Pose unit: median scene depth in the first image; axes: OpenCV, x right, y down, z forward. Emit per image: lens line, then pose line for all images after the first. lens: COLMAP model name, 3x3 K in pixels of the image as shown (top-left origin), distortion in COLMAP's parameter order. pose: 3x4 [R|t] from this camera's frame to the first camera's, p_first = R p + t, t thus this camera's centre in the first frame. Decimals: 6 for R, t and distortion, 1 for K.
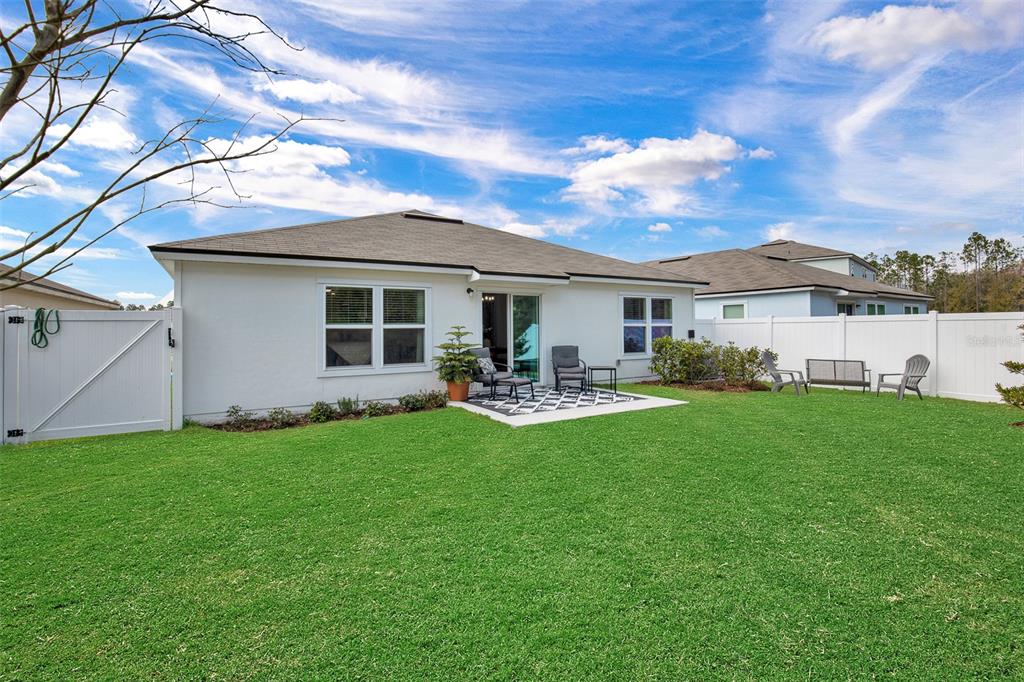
lens RADIAL K [[484.9, 0, 516.9], [0, 484.9, 331.0], [0, 0, 1]] dist [-0.001463, -0.000273]
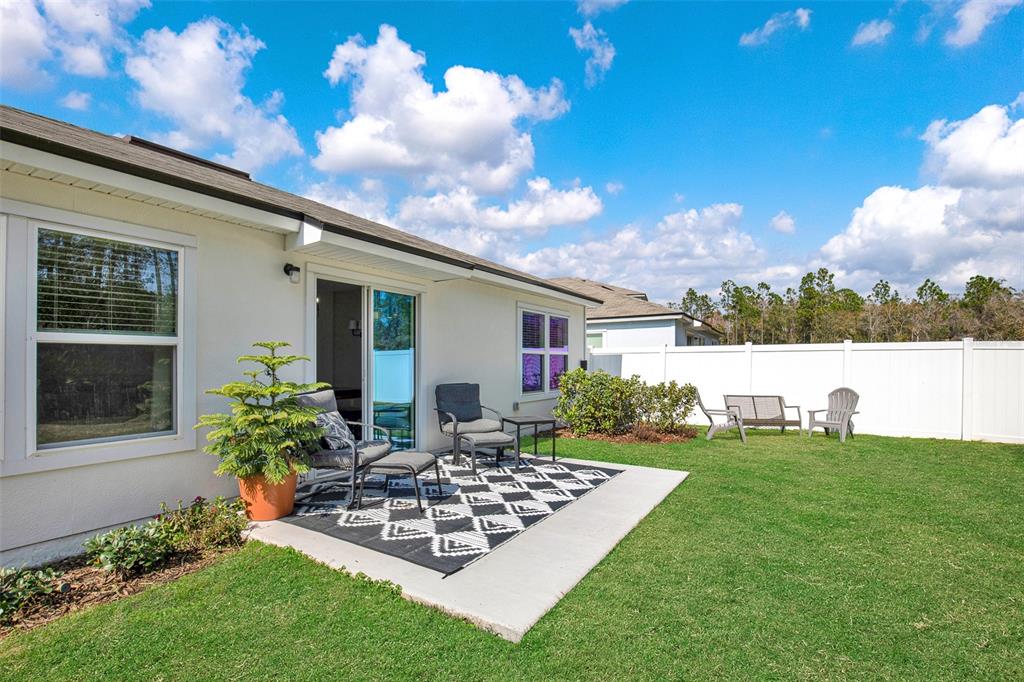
lens RADIAL K [[476.1, 0, 511.0], [0, 476.1, 361.7], [0, 0, 1]] dist [-0.001595, -0.000195]
pose [[0.906935, 0.005264, 0.421239, -0.091799], [-0.001829, 0.999962, -0.008560, 0.008935], [-0.421267, 0.006993, 0.906909, 0.460950]]
